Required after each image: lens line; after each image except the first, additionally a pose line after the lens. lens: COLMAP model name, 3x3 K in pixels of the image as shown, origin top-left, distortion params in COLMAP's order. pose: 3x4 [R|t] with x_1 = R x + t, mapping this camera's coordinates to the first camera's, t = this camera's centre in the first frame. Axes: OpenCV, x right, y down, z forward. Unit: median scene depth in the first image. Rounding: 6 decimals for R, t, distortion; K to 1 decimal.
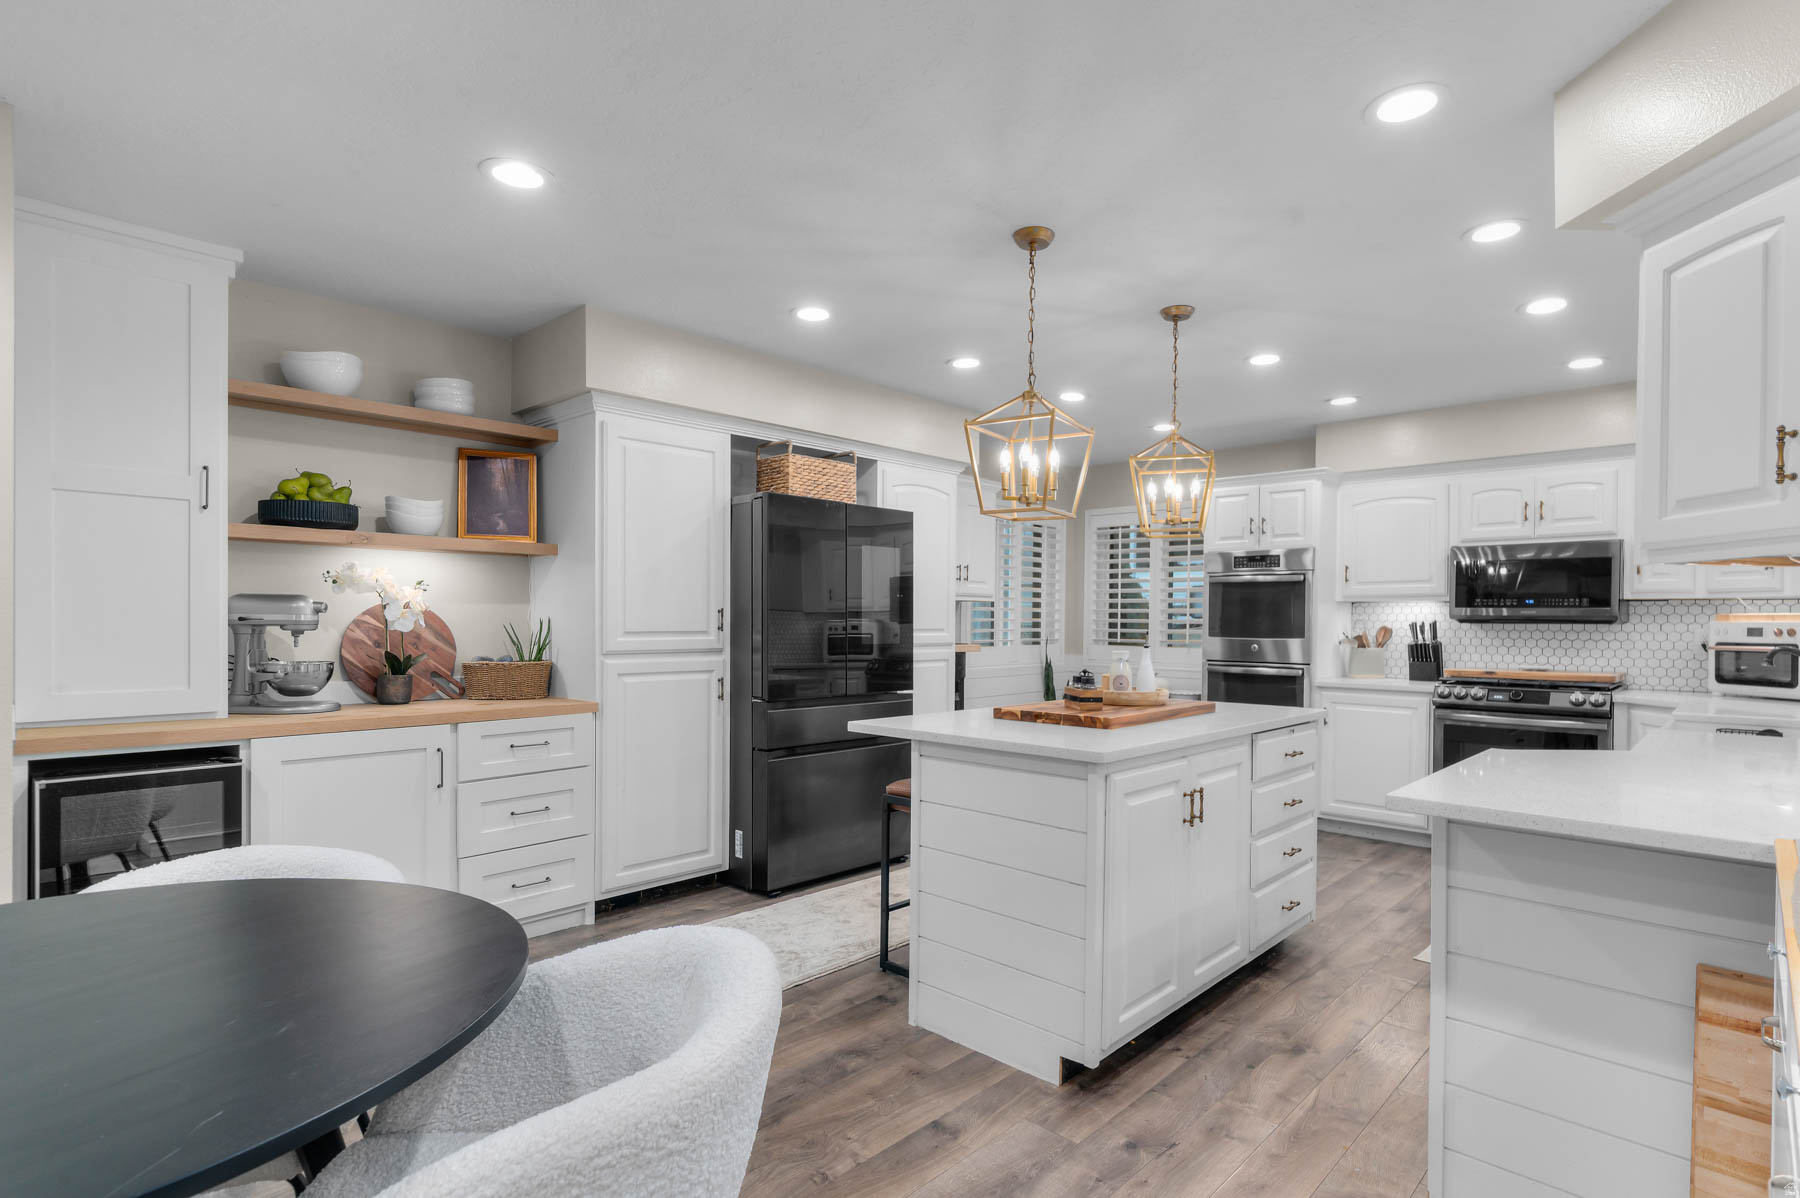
lens RADIAL K [[894.0, 0, 924.7], [0, 894.0, 623.2], [0, 0, 1]] dist [-0.002302, 0.000207]
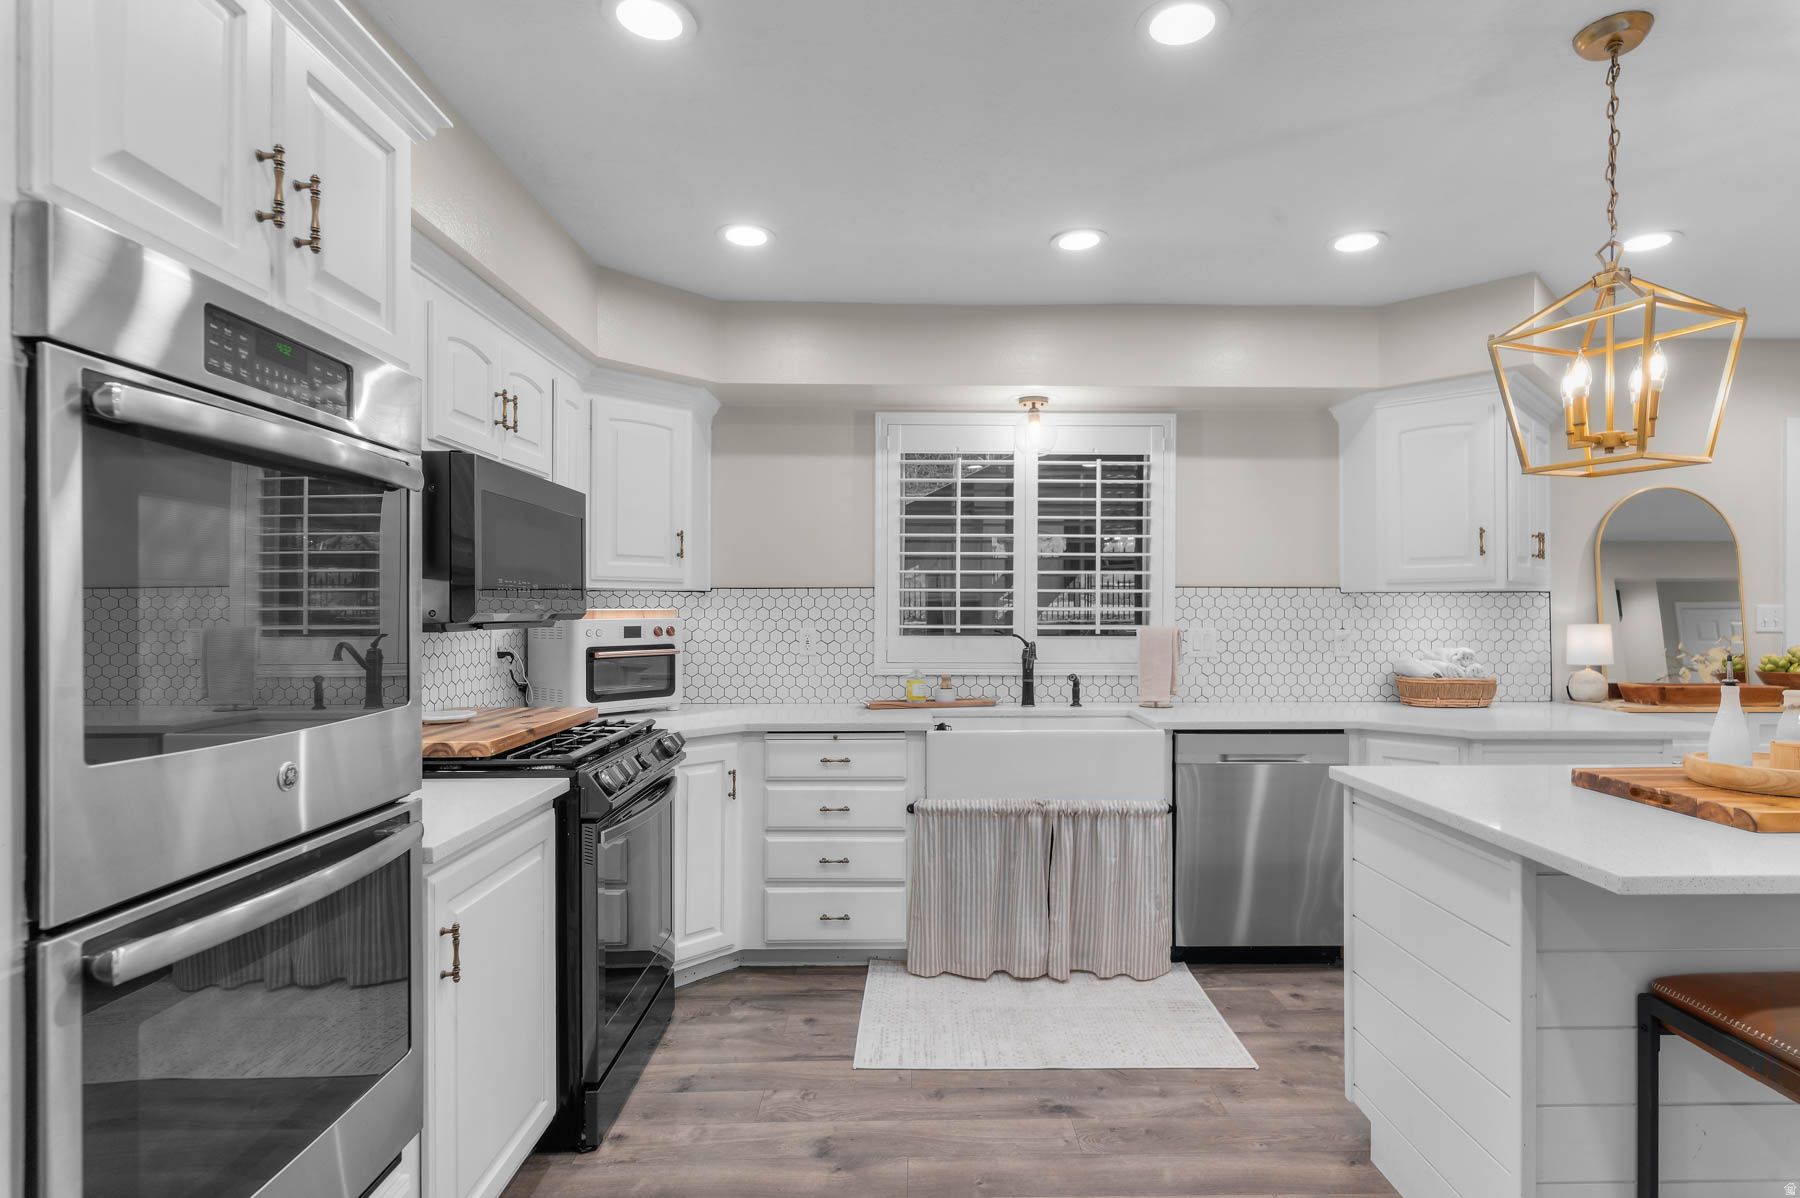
lens RADIAL K [[946.5, 0, 931.9], [0, 946.5, 605.4], [0, 0, 1]] dist [0.004691, -0.000077]
pose [[-0.699459, -0.003908, 0.714662, 0.117064], [-0.003729, 0.999991, 0.001819, -0.014514], [-0.714663, -0.001393, -0.699468, 1.235420]]
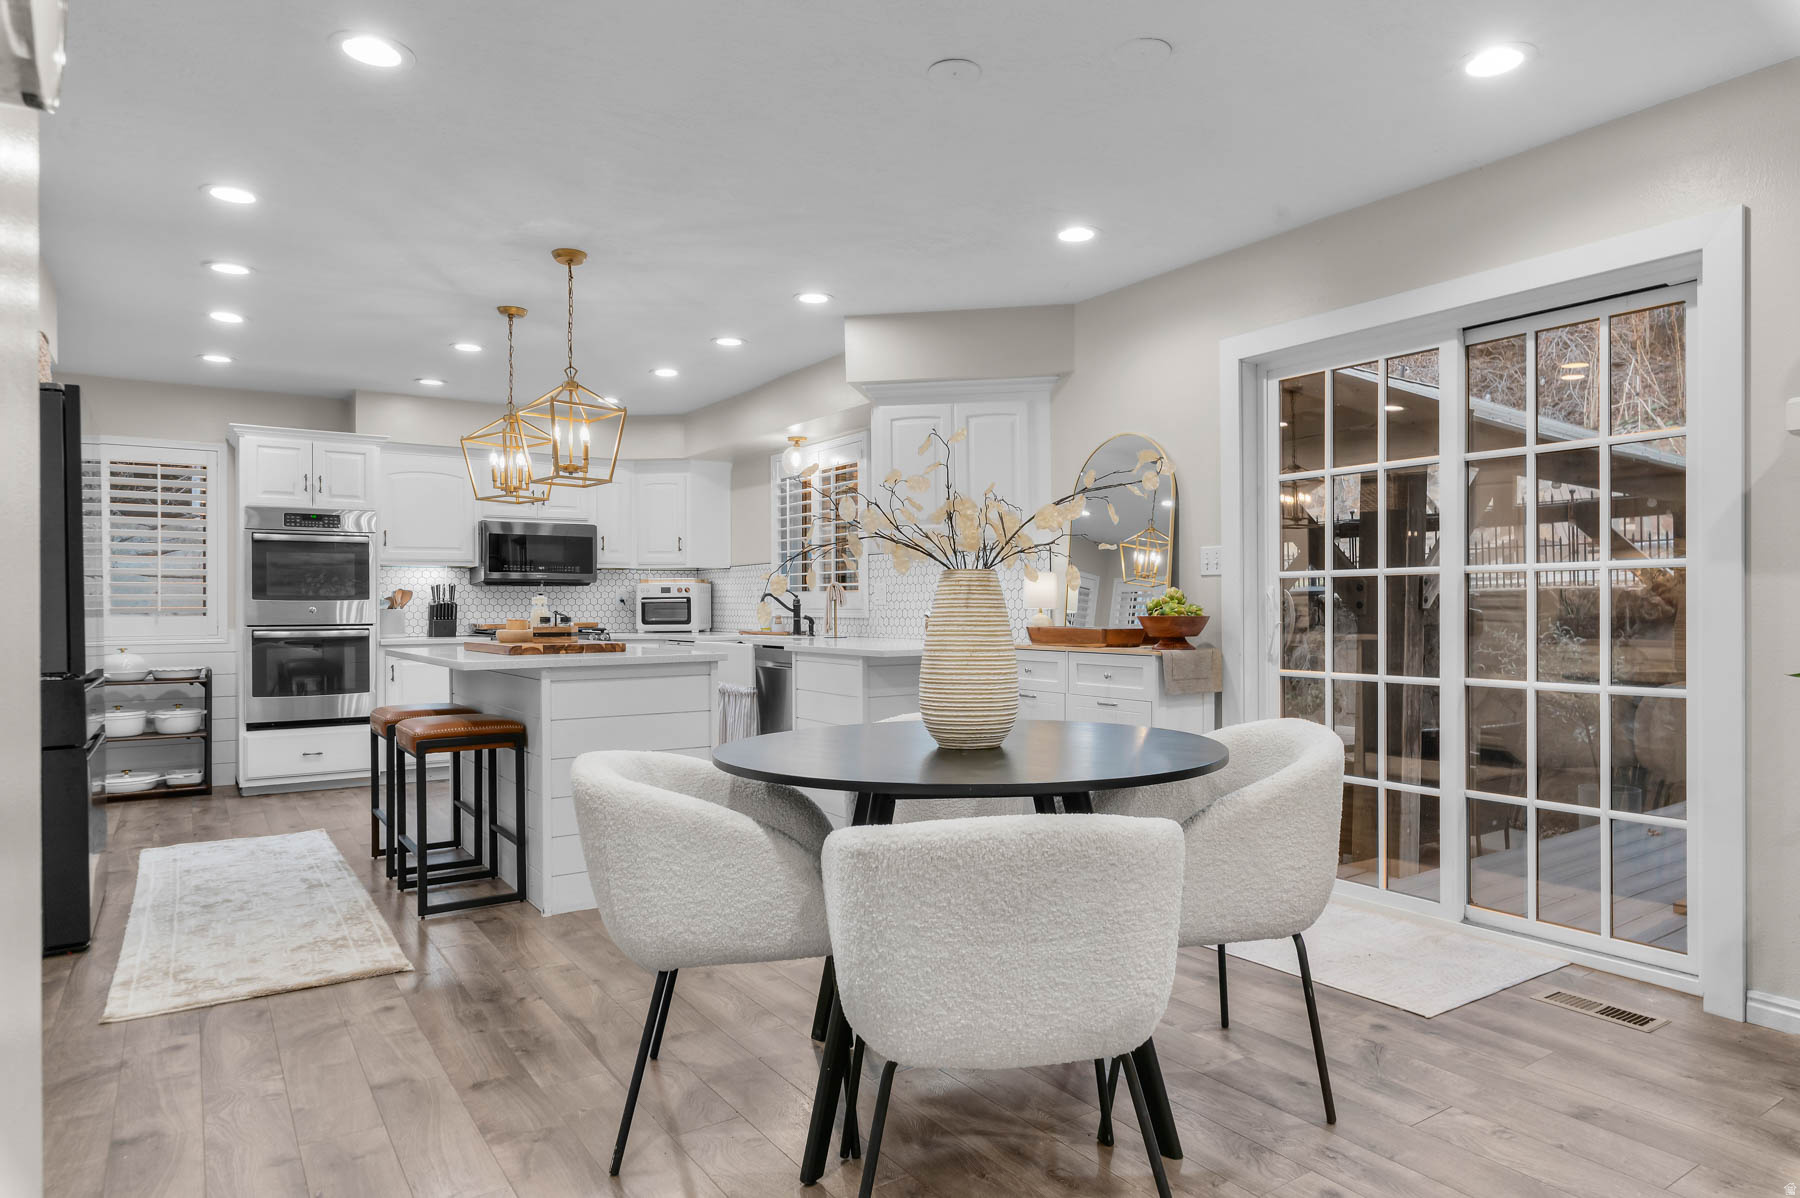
lens RADIAL K [[1085.4, 0, 911.8], [0, 1085.4, 611.3], [0, 0, 1]] dist [0.017378, -0.002257]
pose [[0.224304, -0.014530, 0.974411, -0.742168], [0.010370, 0.999868, 0.012522, 0.024384], [-0.974464, 0.007296, 0.224425, 0.128501]]
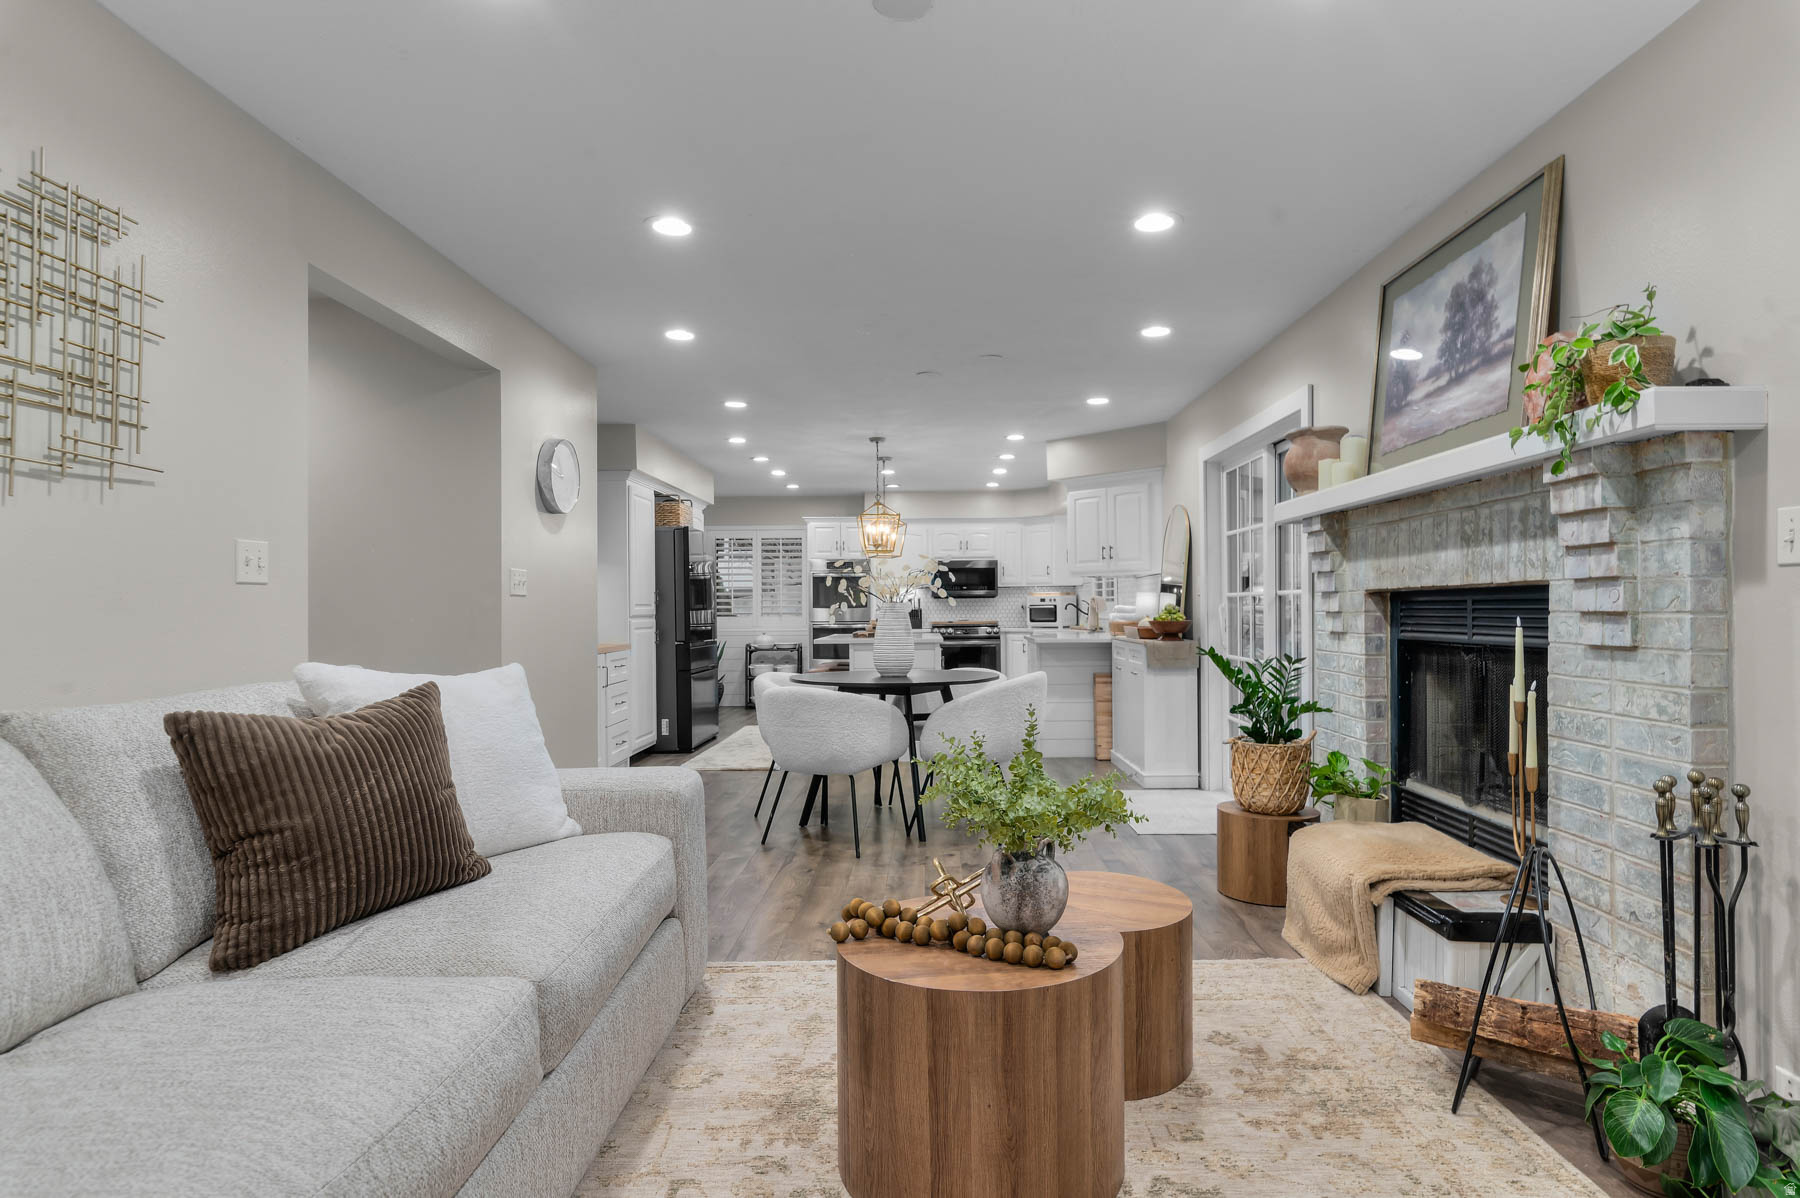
lens RADIAL K [[946.5, 0, 910.8], [0, 946.5, 605.7], [0, 0, 1]] dist [0.004691, -0.000077]
pose [[0.745607, -0.011777, 0.666282, -0.936207], [0.016294, 0.999867, -0.000561, 0.017431], [-0.666186, 0.011274, 0.745700, -0.606171]]
